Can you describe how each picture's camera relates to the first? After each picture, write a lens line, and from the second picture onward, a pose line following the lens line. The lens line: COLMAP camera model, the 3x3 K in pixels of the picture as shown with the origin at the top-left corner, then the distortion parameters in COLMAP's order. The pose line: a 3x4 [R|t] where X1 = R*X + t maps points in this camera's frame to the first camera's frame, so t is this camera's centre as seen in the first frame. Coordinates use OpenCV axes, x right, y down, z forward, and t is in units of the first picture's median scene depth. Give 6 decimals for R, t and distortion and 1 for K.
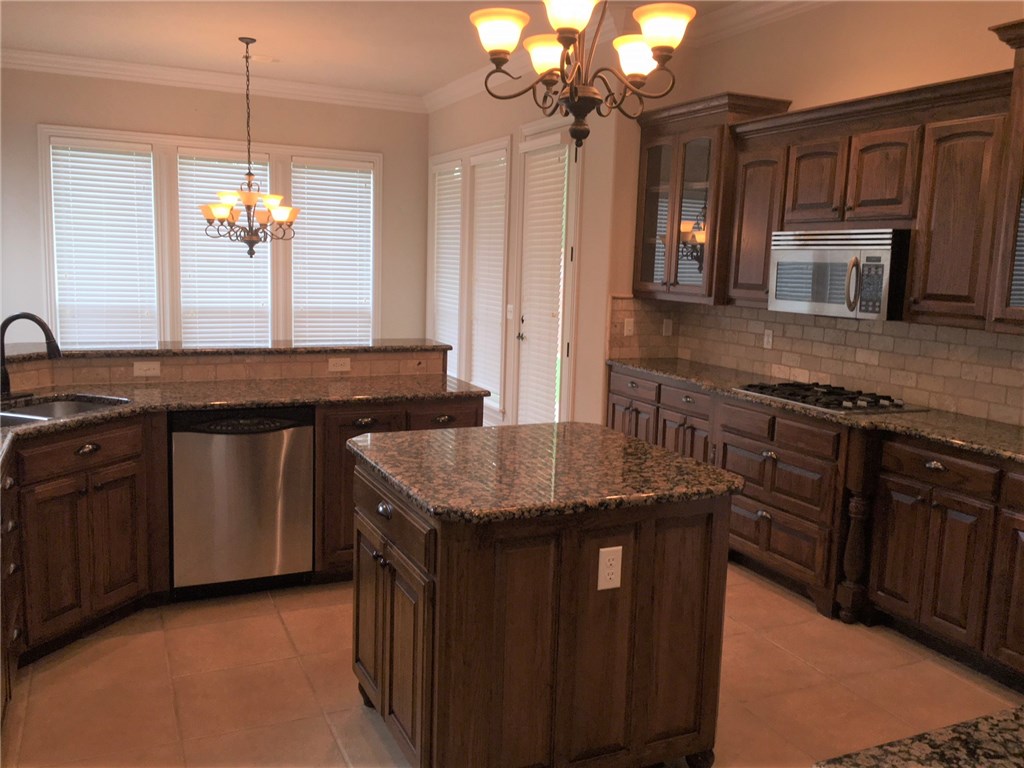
lens RADIAL K [[867.7, 0, 514.0], [0, 867.7, 387.0], [0, 0, 1]] dist [0.049201, -0.054853]
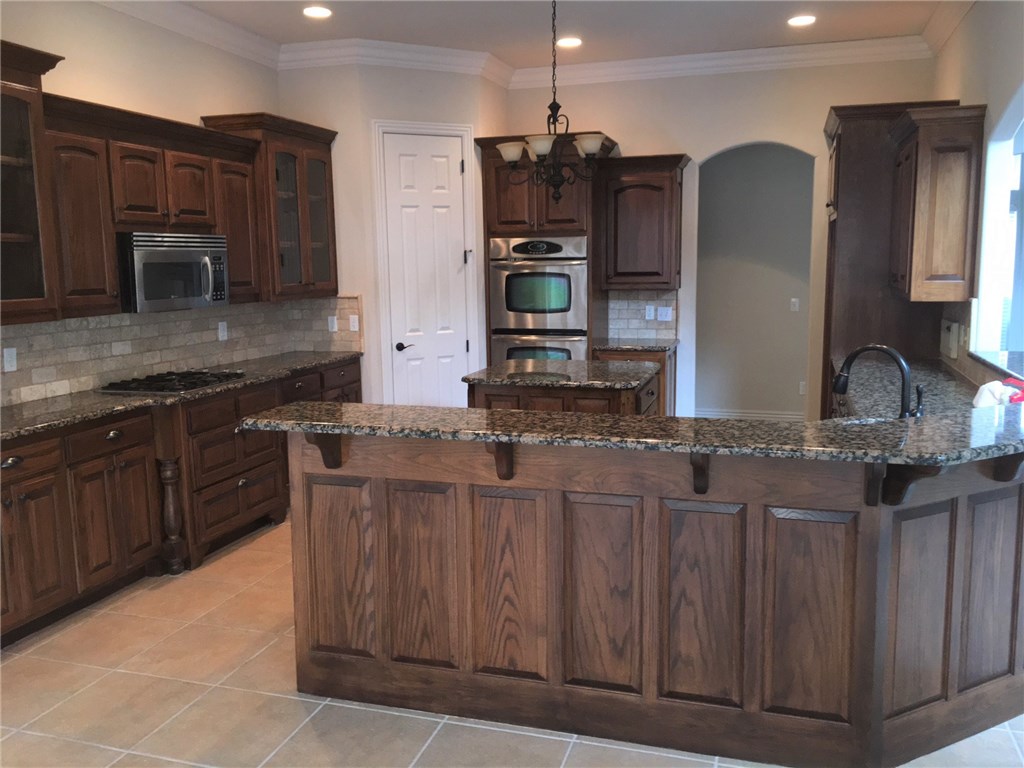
lens RADIAL K [[867.7, 0, 512.7], [0, 867.7, 379.1], [0, 0, 1]] dist [0.049201, -0.054853]
pose [[-0.742238, -0.113306, 0.660488, -0.705761], [0.087446, 0.960799, 0.263093, -0.251468], [-0.664406, 0.253035, -0.703234, 1.516463]]
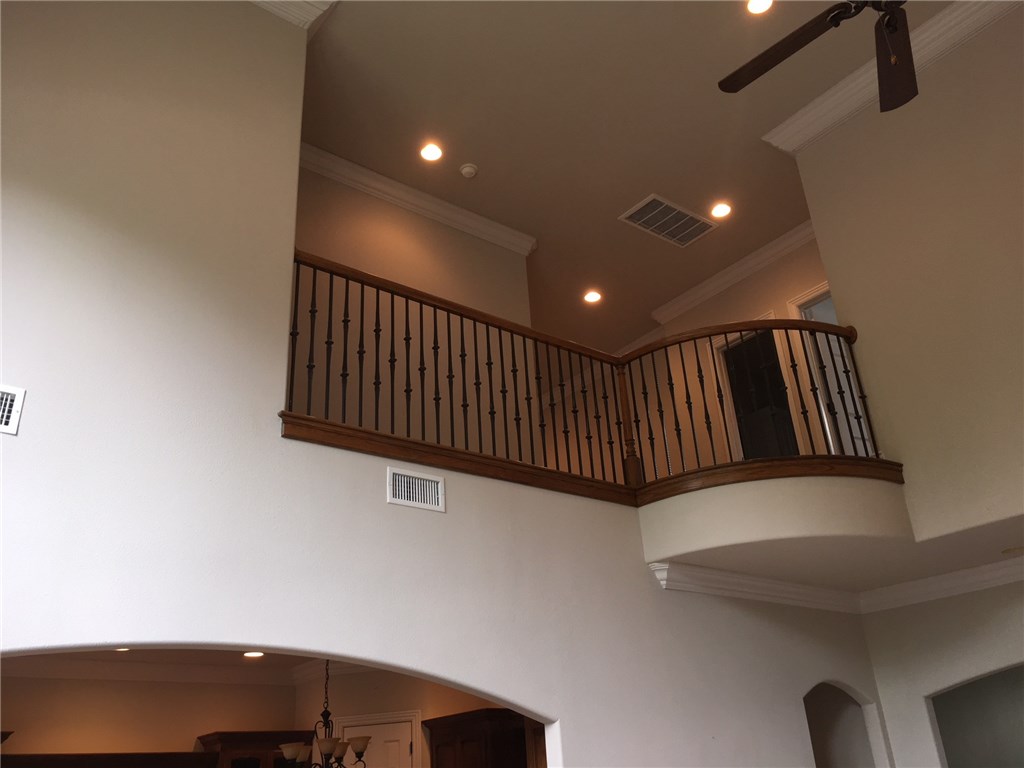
lens RADIAL K [[867.7, 0, 511.3], [0, 867.7, 383.6], [0, 0, 1]] dist [0.049201, -0.054853]
pose [[-0.225312, 0.409188, 0.884194, -1.530462], [0.193264, 0.908267, -0.371080, -0.189349], [-0.954926, 0.087274, -0.283725, 0.654216]]
